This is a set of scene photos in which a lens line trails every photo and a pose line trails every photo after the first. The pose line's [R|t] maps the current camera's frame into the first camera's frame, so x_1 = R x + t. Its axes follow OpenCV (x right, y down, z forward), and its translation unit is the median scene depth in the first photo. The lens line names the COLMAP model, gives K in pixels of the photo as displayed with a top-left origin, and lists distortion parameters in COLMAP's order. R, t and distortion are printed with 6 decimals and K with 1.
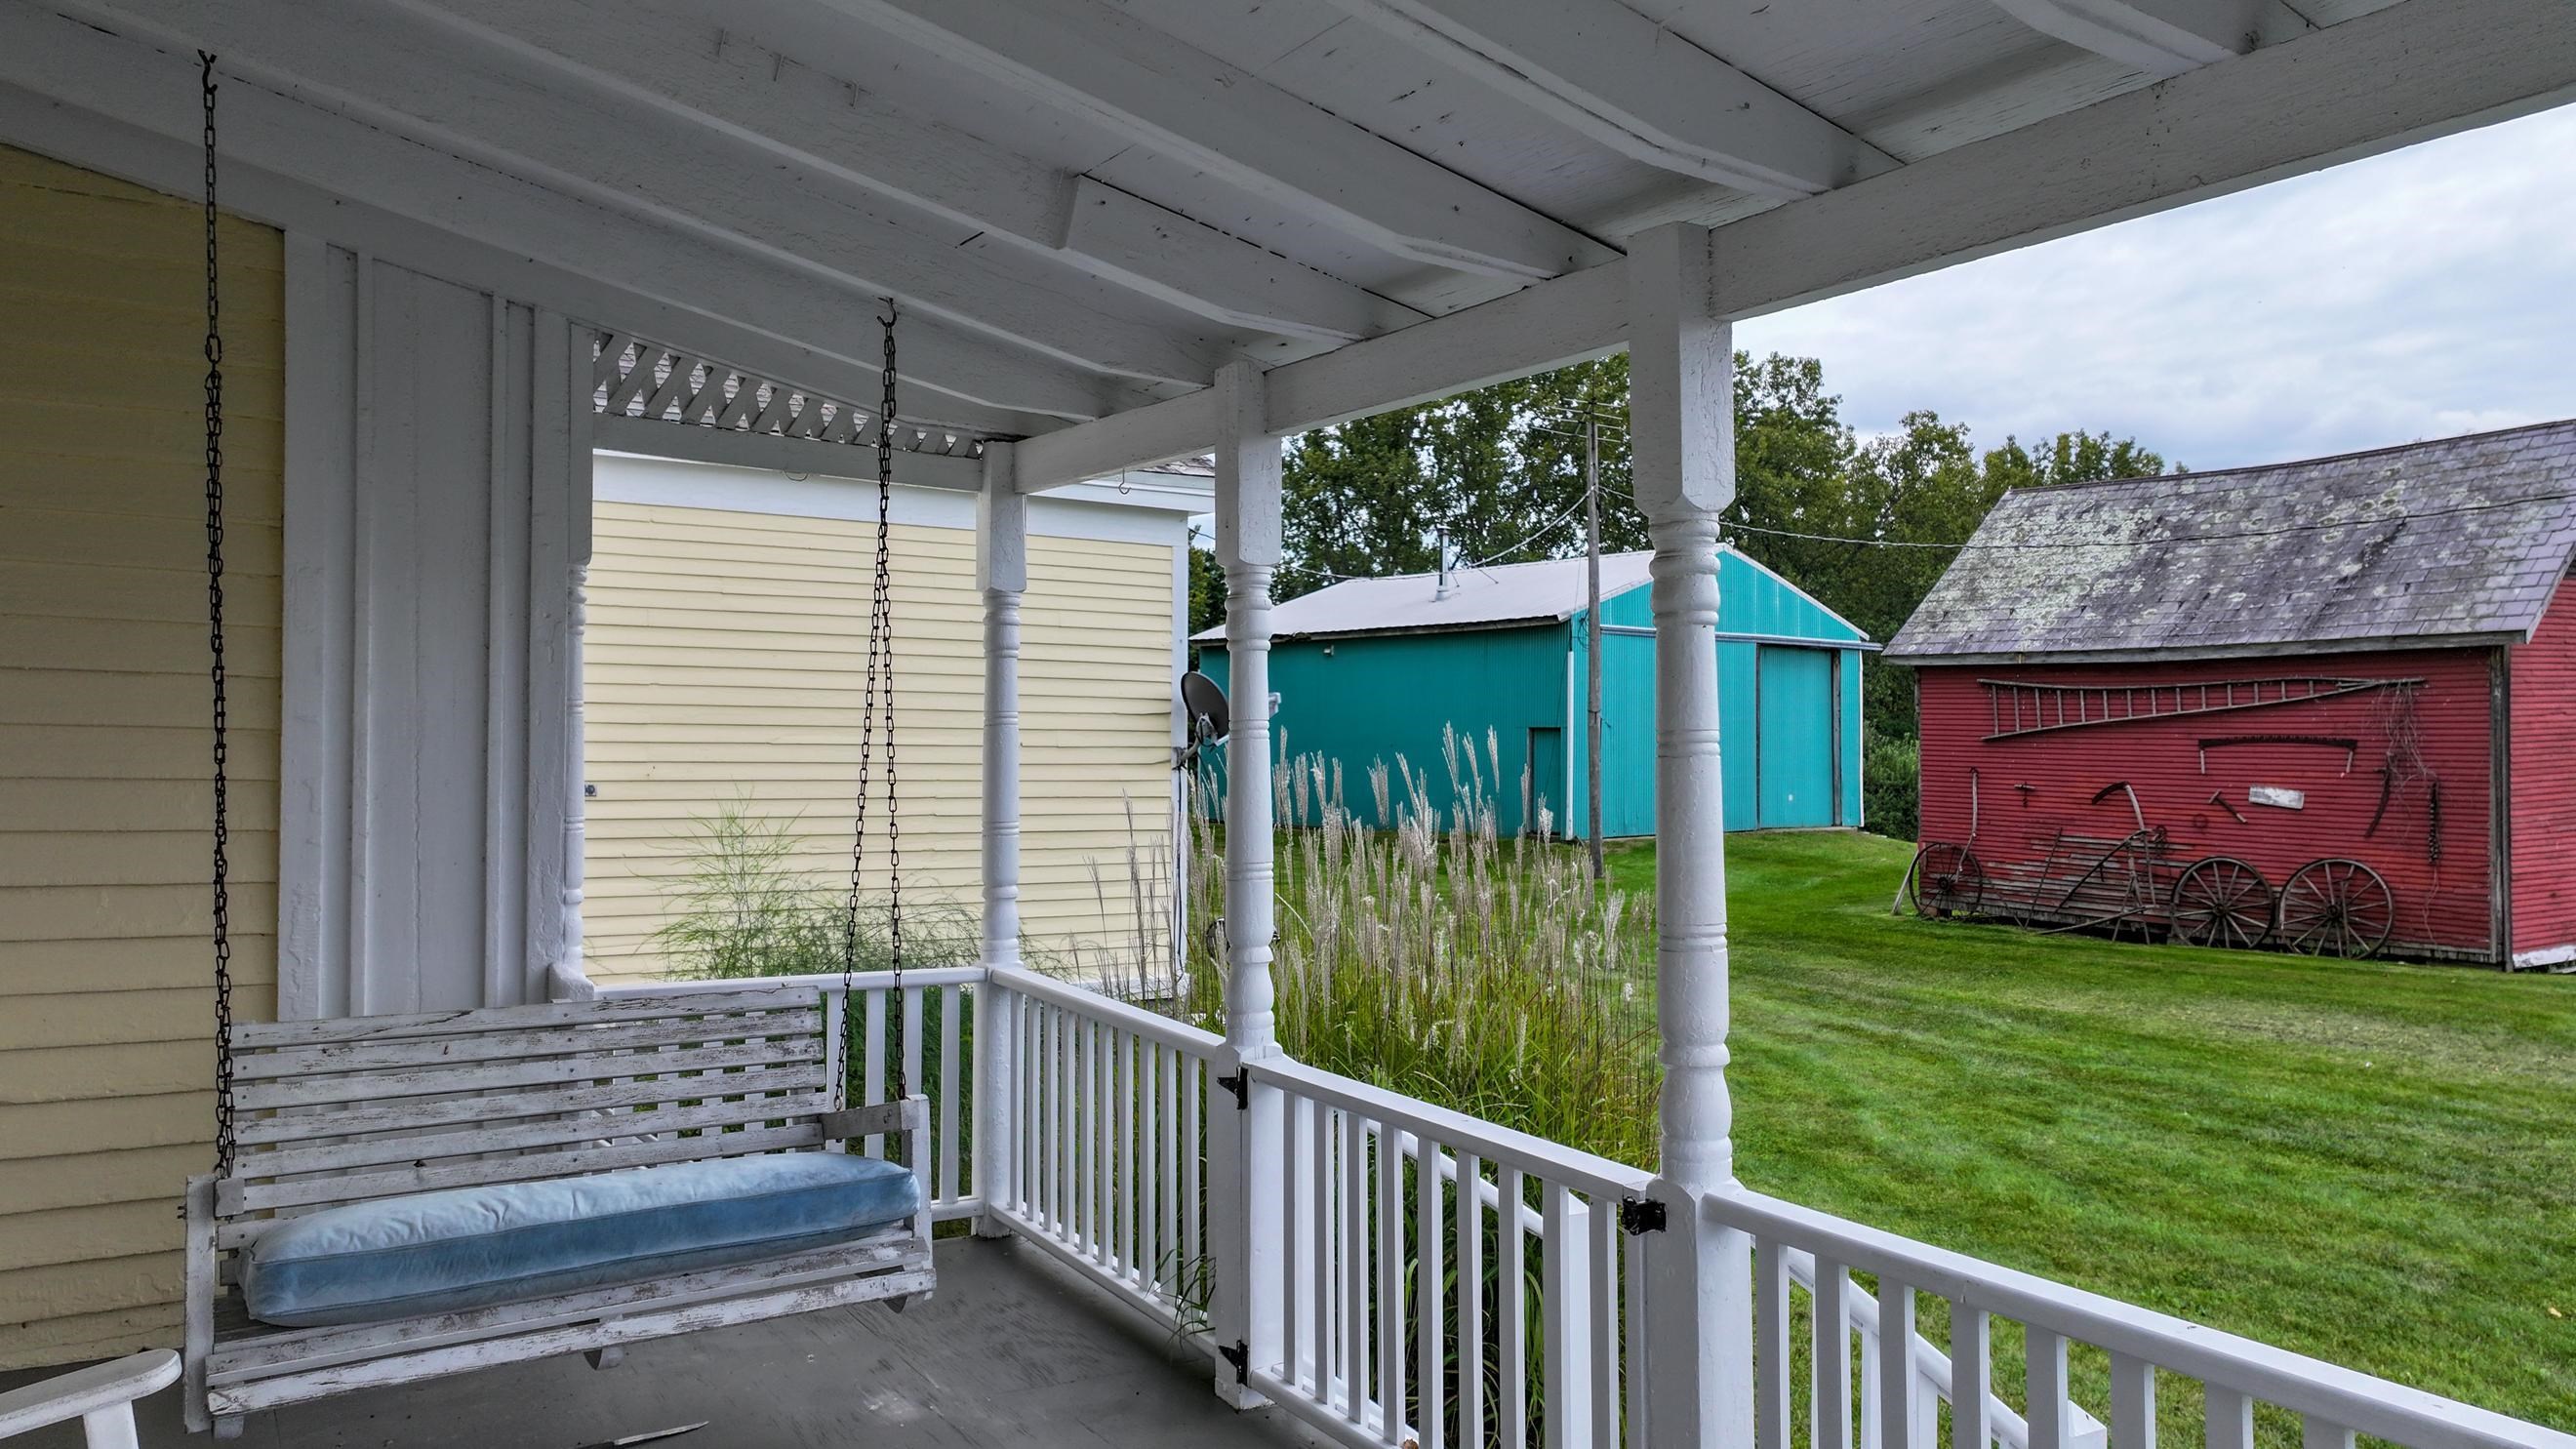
lens RADIAL K [[1806.1, 0, 1282.4], [0, 1806.1, 677.5], [0, 0, 1]] dist [0.001911, 0.000713]
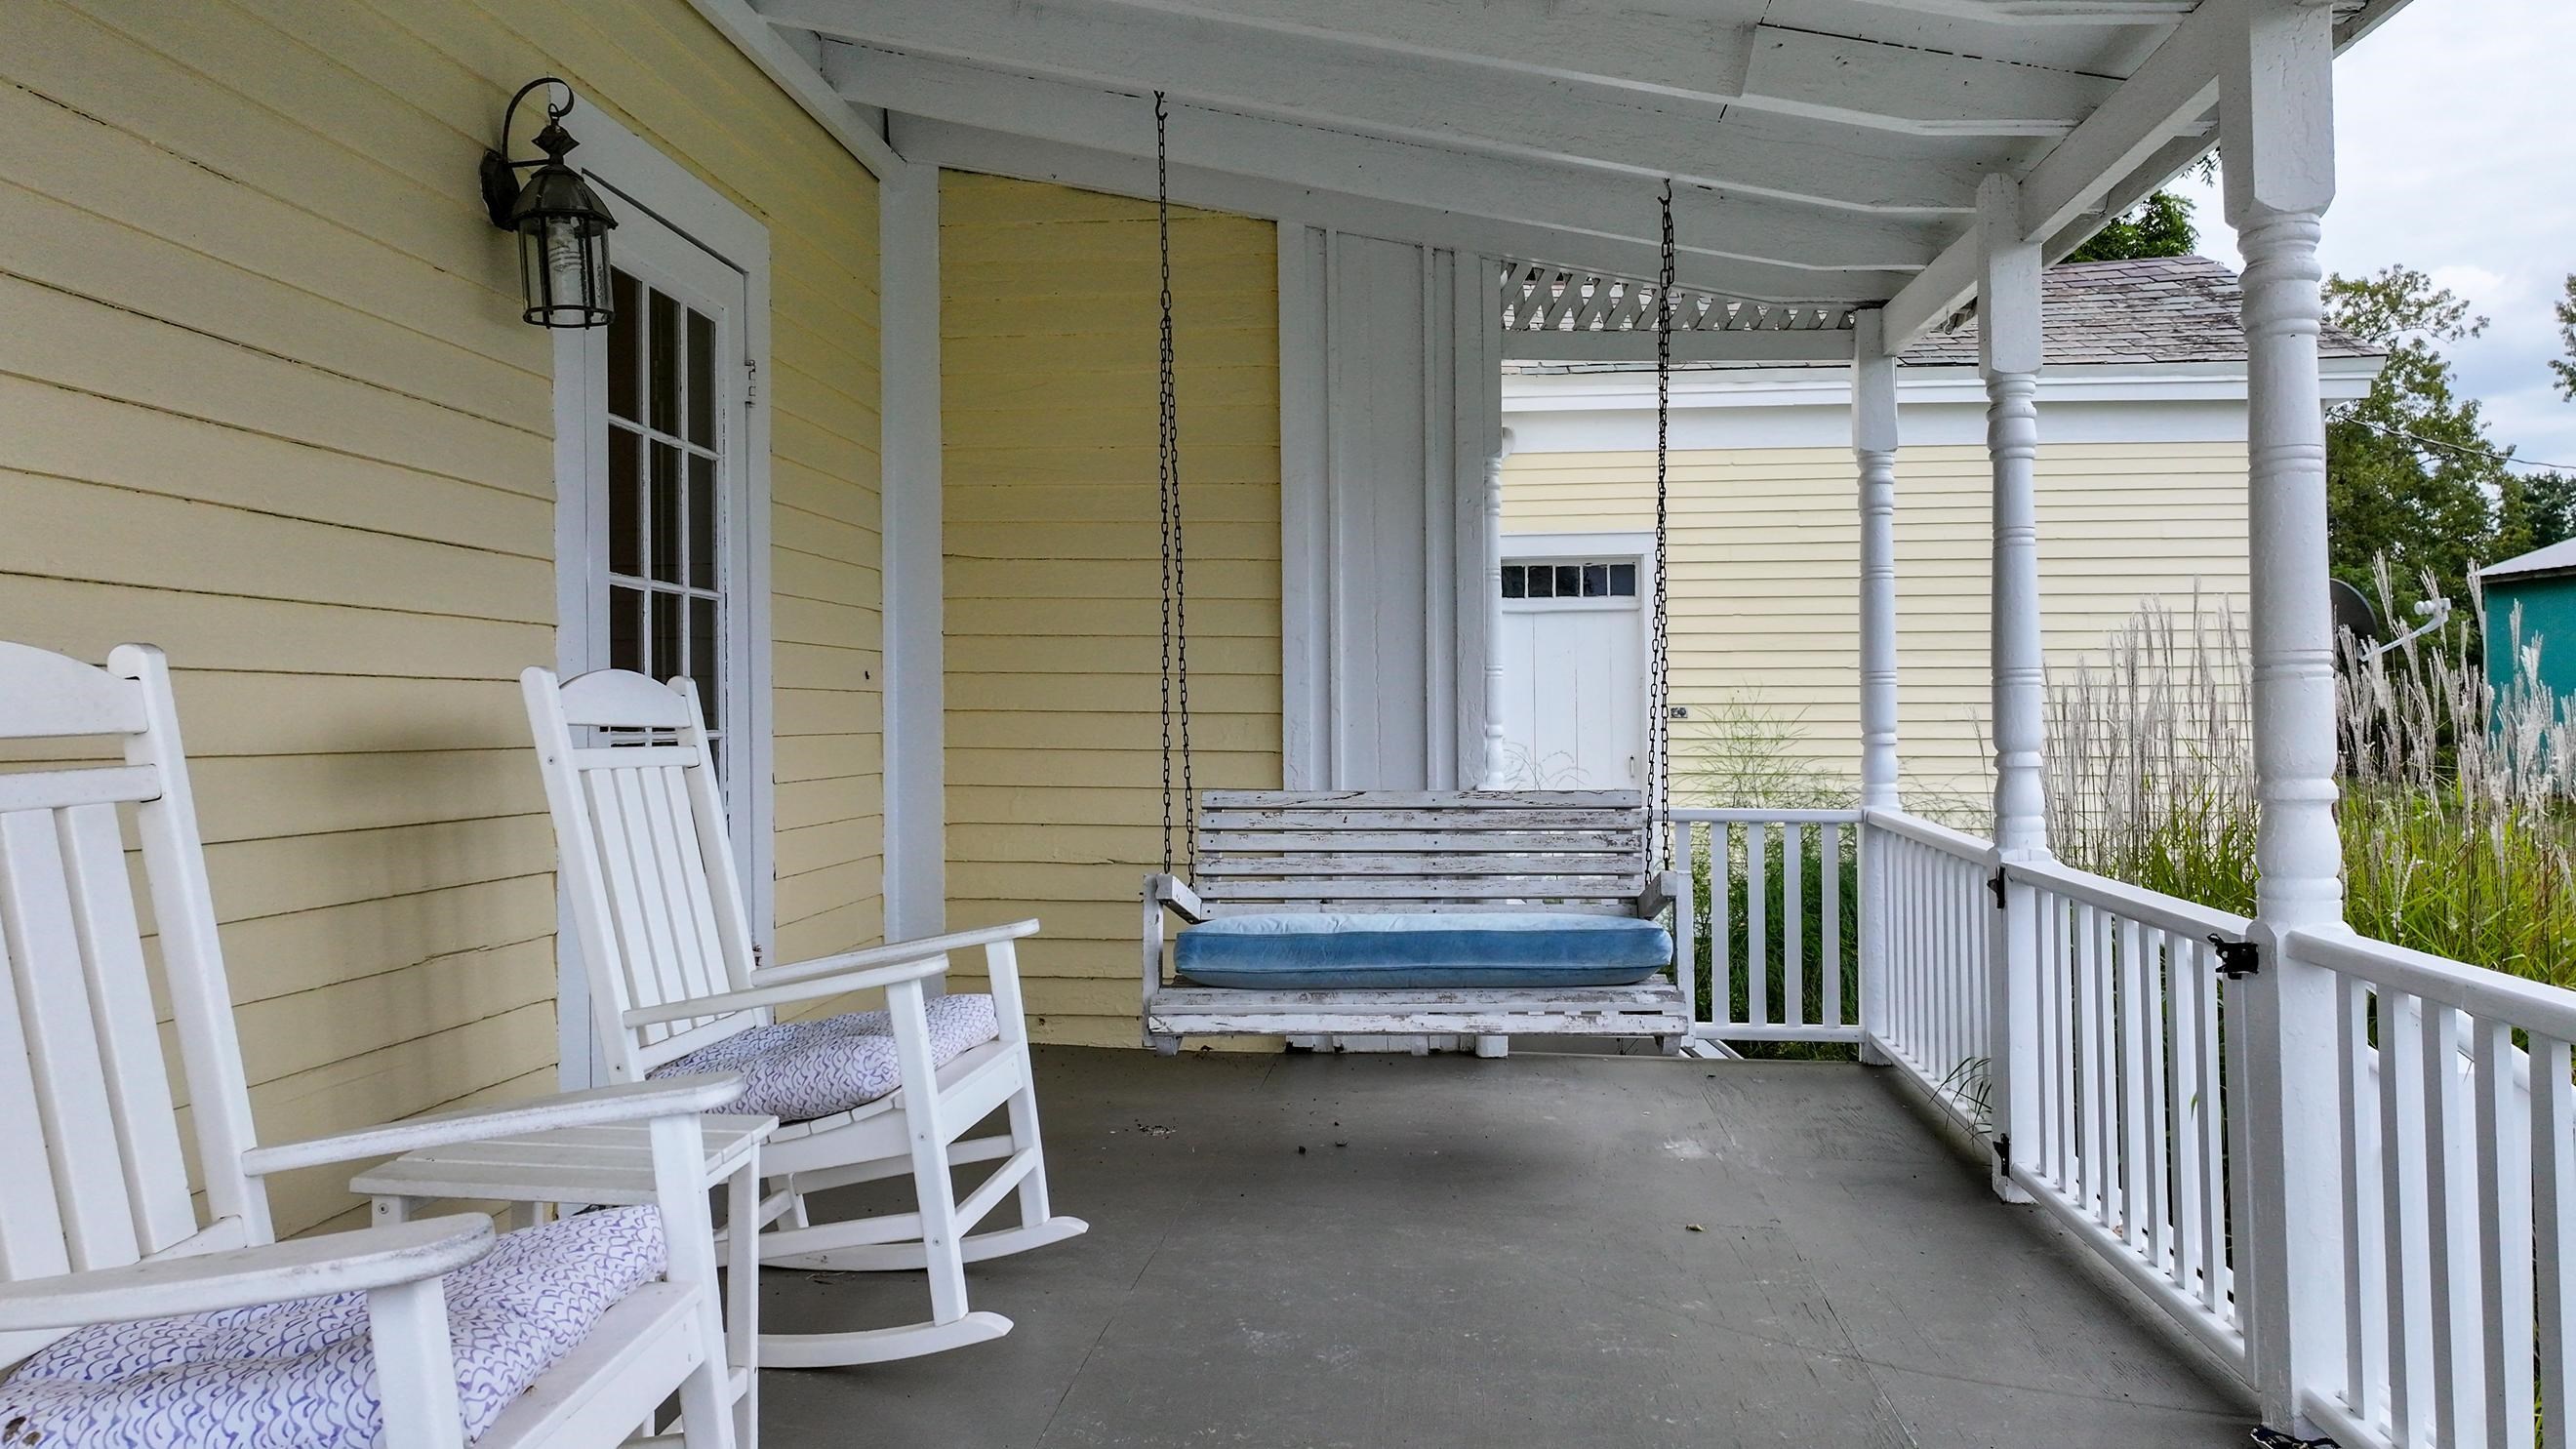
lens RADIAL K [[1806.1, 0, 1282.4], [0, 1806.1, 677.5], [0, 0, 1]] dist [0.001911, 0.000713]
pose [[0.788028, -0.023895, -0.615176, 0.288689], [0.029396, 0.999567, -0.001170, 0.099070], [0.614937, -0.017161, 0.788389, -0.048167]]
